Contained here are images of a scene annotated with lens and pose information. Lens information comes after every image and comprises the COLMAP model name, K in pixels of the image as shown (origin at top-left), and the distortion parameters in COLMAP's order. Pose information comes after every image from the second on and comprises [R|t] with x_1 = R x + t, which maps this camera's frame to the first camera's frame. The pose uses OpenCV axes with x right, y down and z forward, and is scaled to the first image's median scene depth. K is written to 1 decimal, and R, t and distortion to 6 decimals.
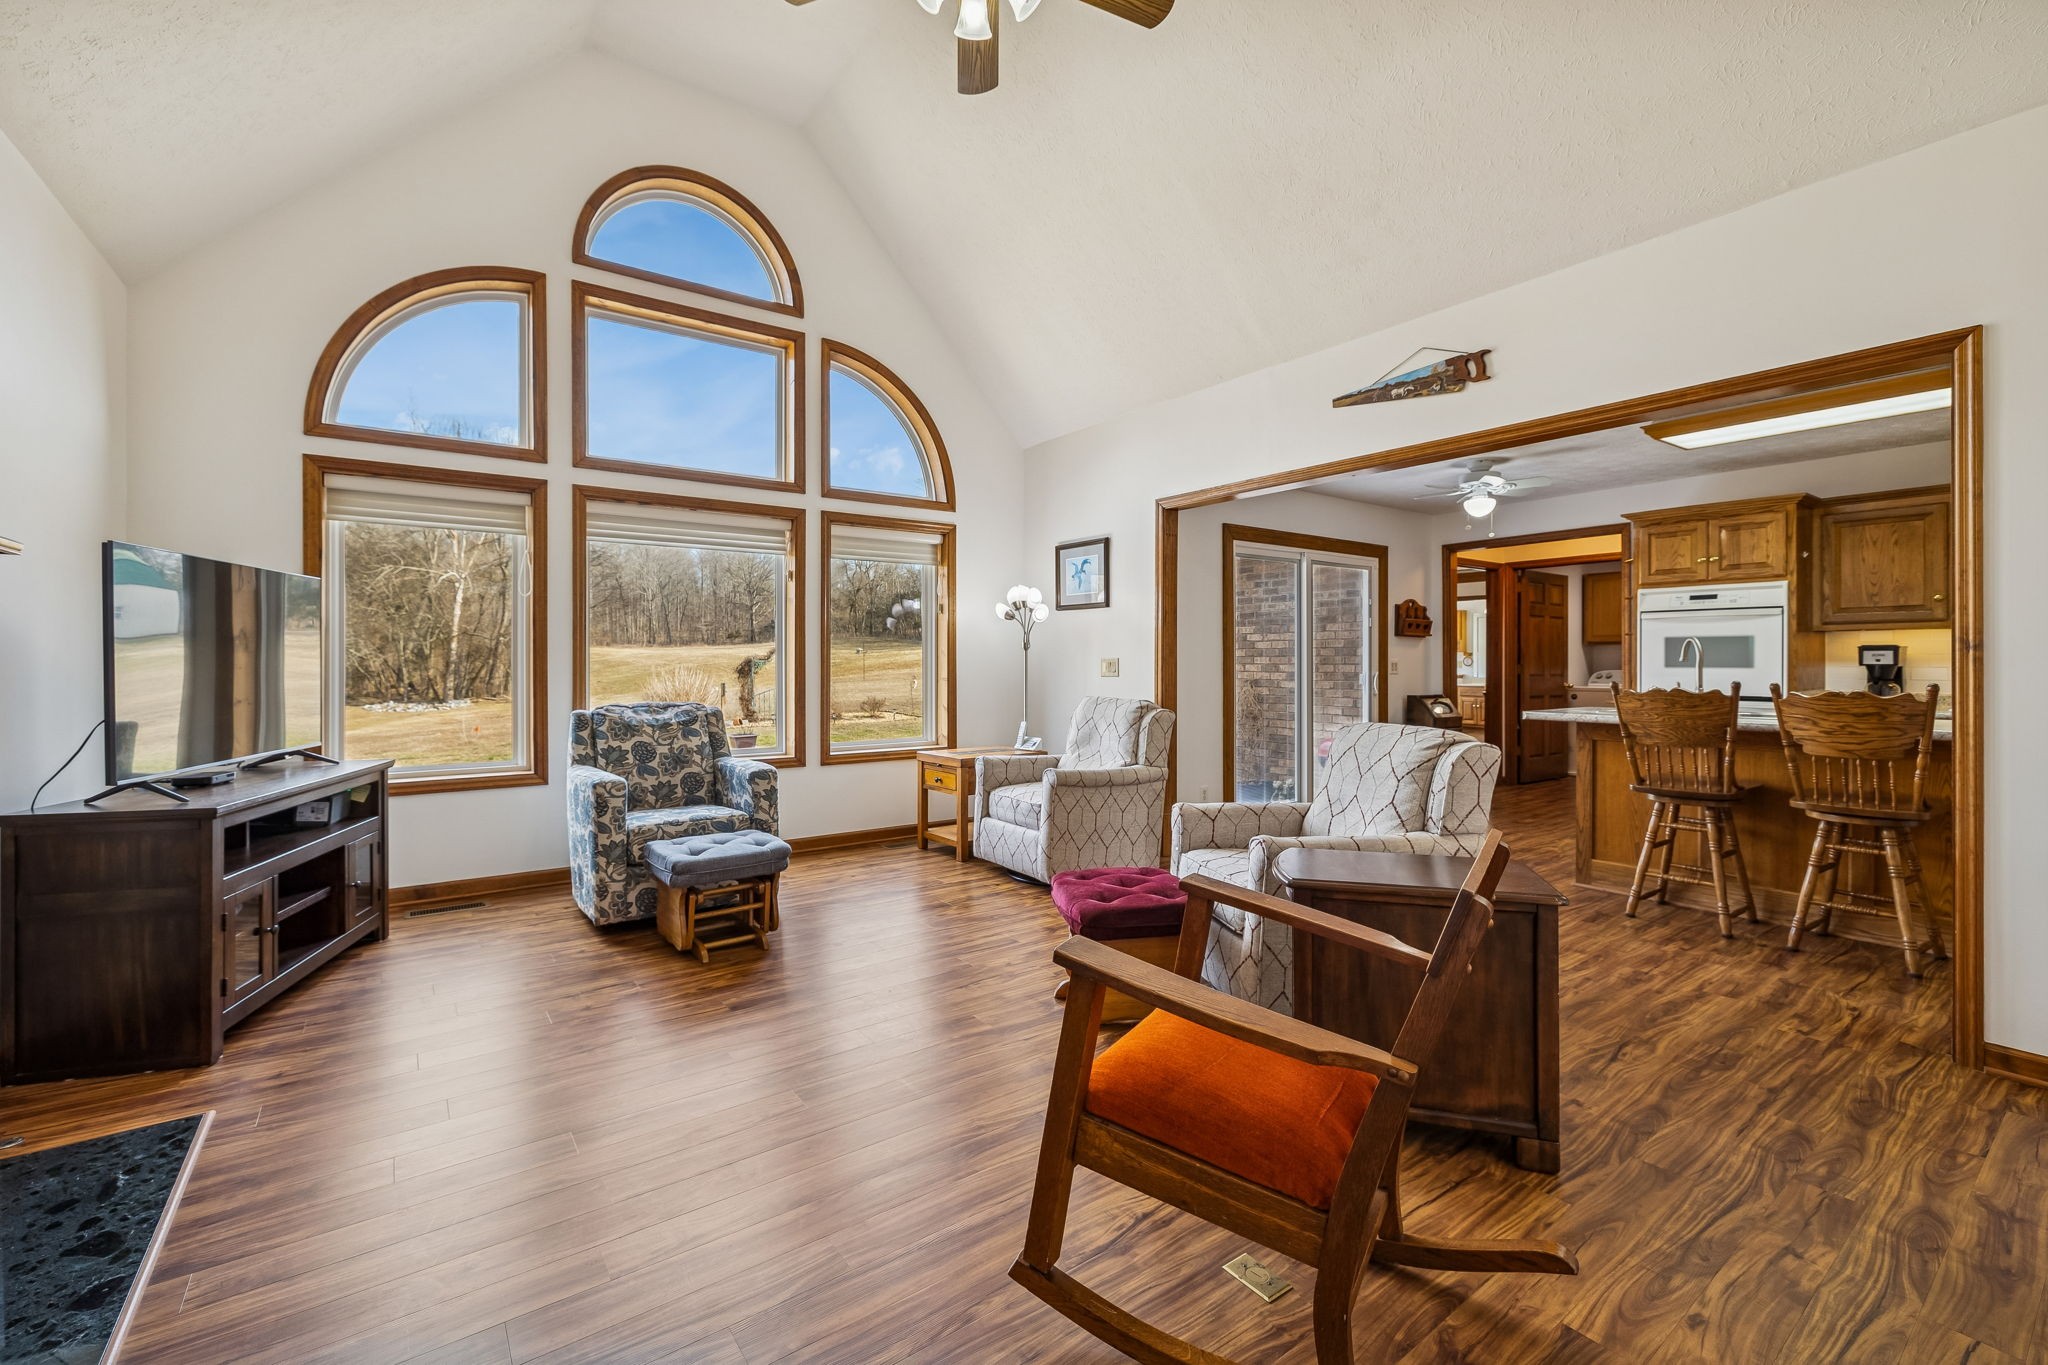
lens RADIAL K [[861.0, 0, 1020.8], [0, 861.0, 661.7], [0, 0, 1]] dist [-0.001041, 0.000300]
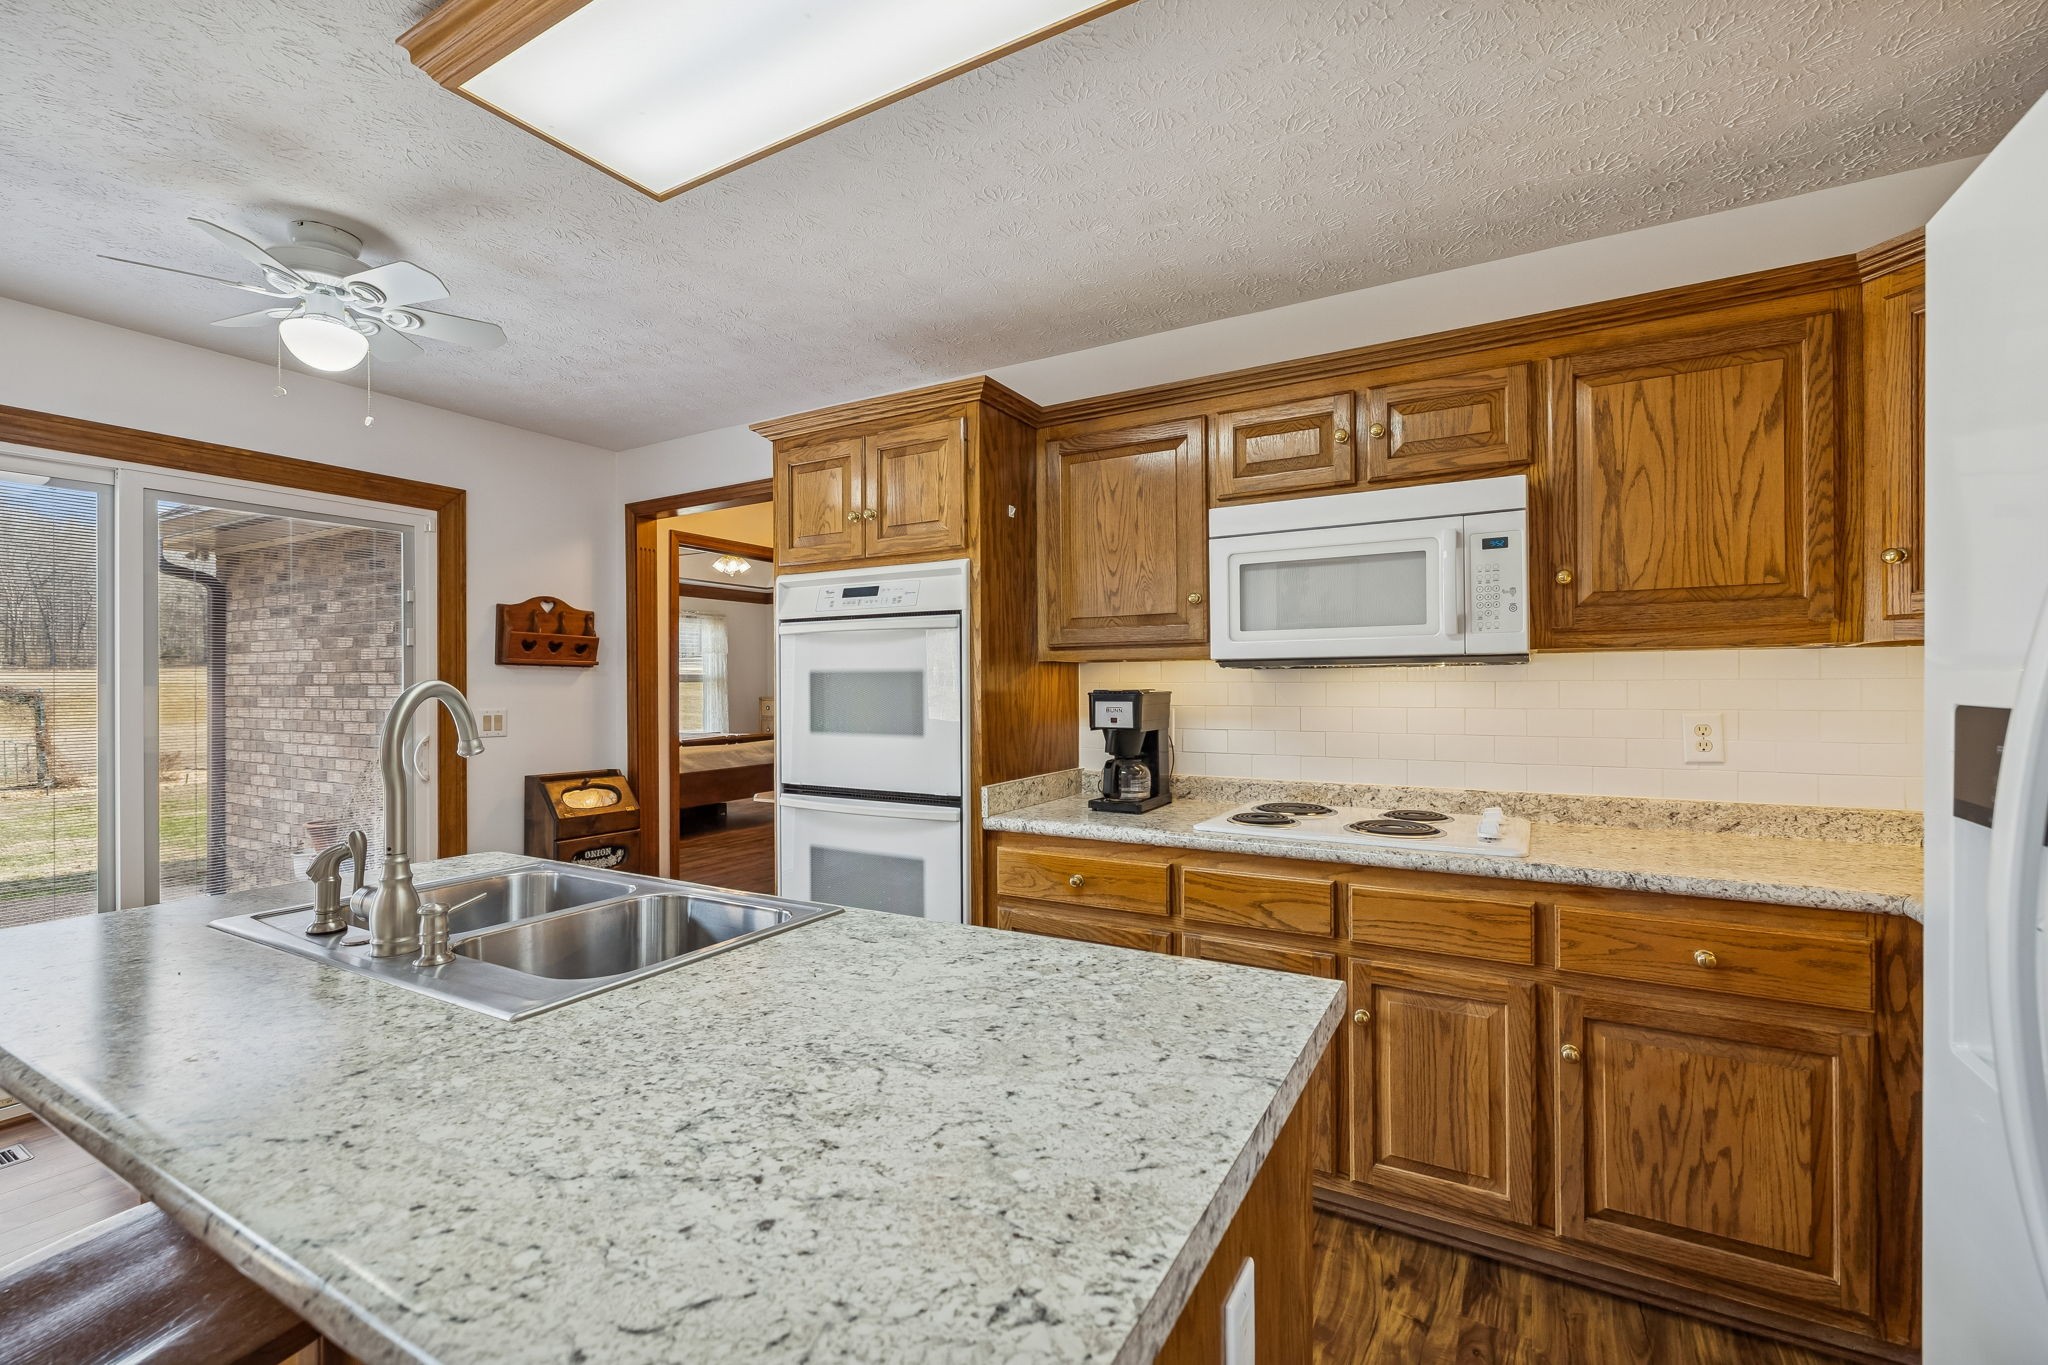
lens RADIAL K [[866.3, 0, 1031.7], [0, 866.3, 676.8], [0, 0, 1]] dist [-0.000271, 0.000511]
pose [[0.908933, -0.003032, 0.416931, 0.750181], [0.006635, 0.999952, -0.007193, -0.024094], [-0.416889, 0.009304, 0.908910, 0.560423]]
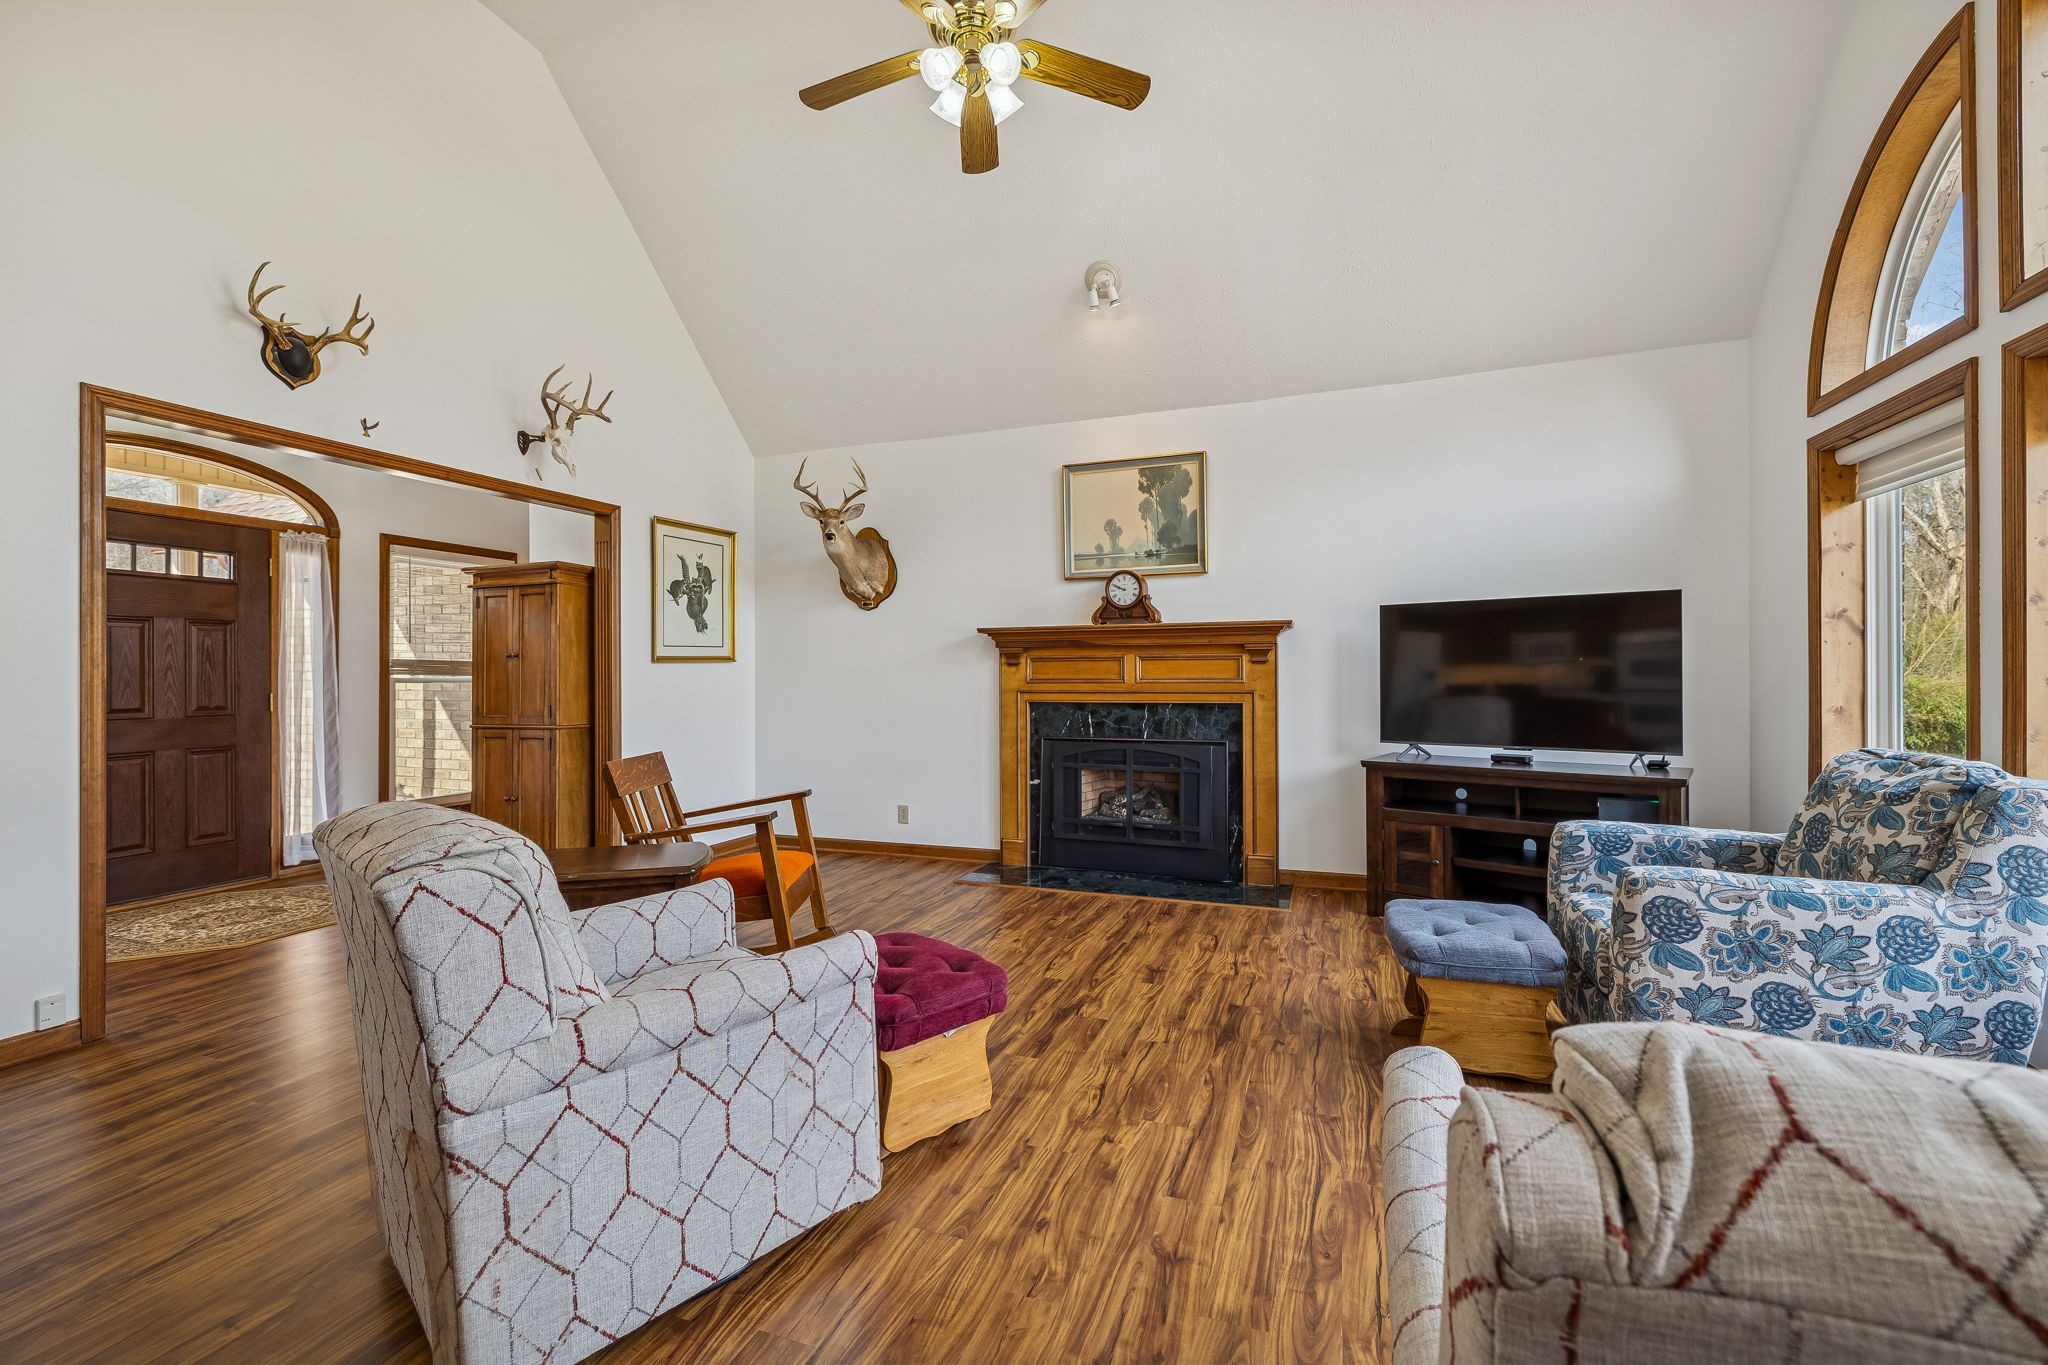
lens RADIAL K [[861.0, 0, 1020.8], [0, 861.0, 661.7], [0, 0, 1]] dist [-0.001041, 0.000300]
pose [[-0.834560, -0.001525, -0.550915, 0.279417], [0.004968, 0.999935, -0.010294, -0.004116], [0.550894, -0.011327, -0.834498, 1.048450]]
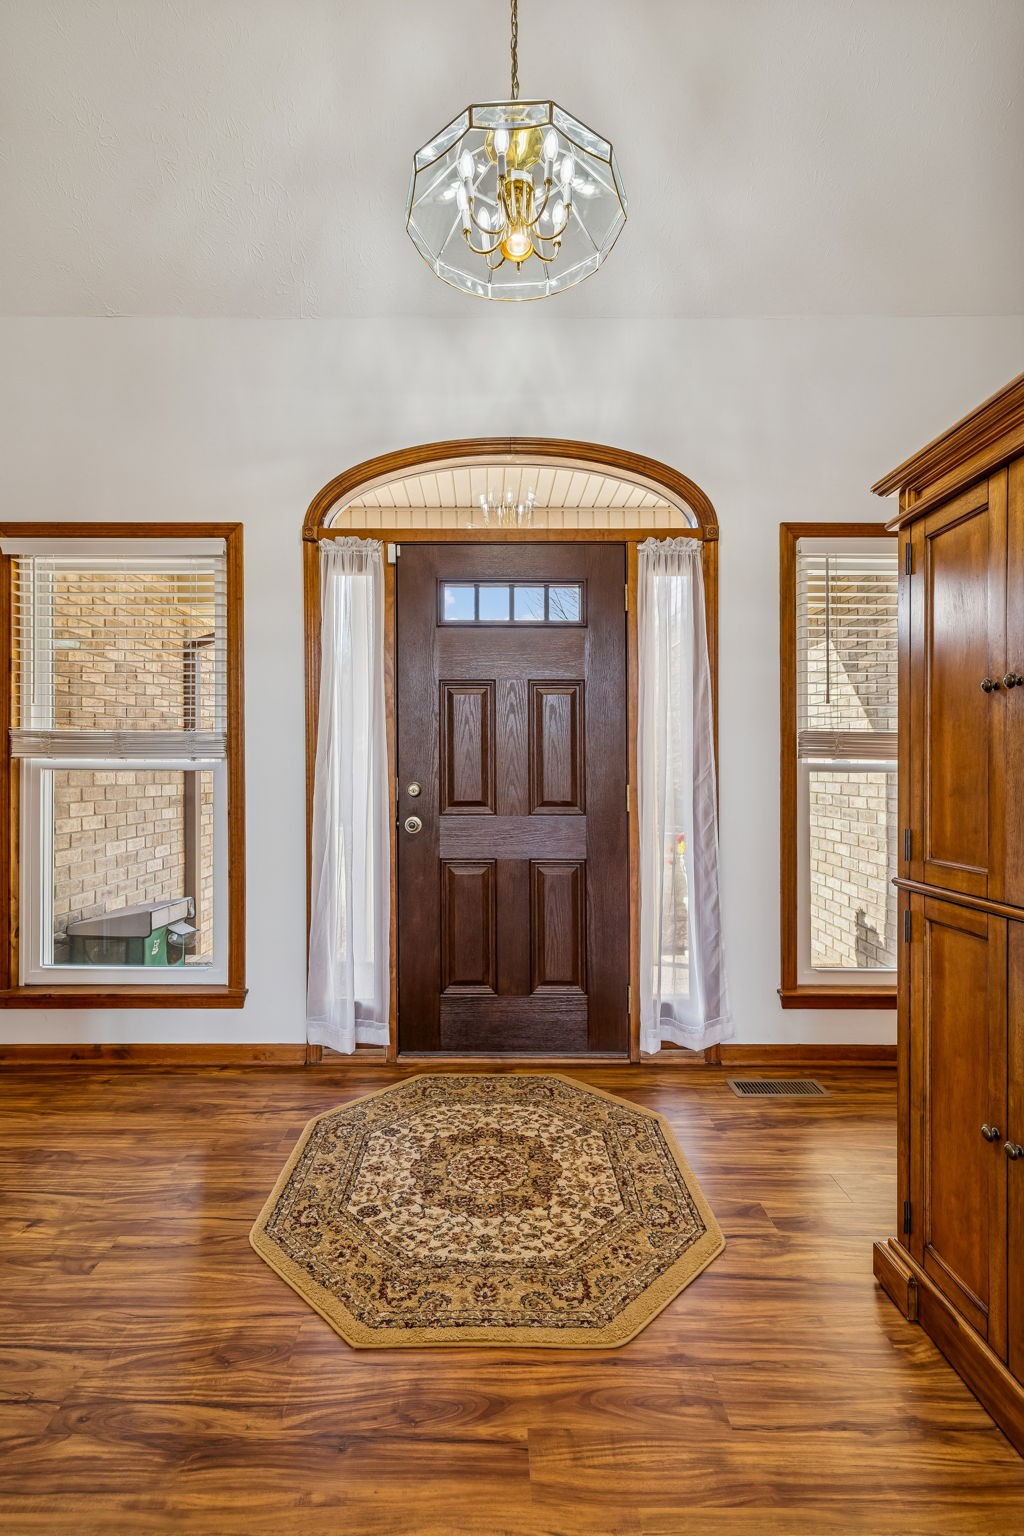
lens RADIAL K [[661.1, 0, 512.0], [0, 661.1, 768.0], [0, 0, 1]] dist [0.002351, 0.000226]
pose [[-0.813955, 0.002667, 0.580921, 0.227243], [0.001365, 0.999995, -0.002679, 0.006518], [-0.580926, -0.001388, -0.813955, 0.178952]]
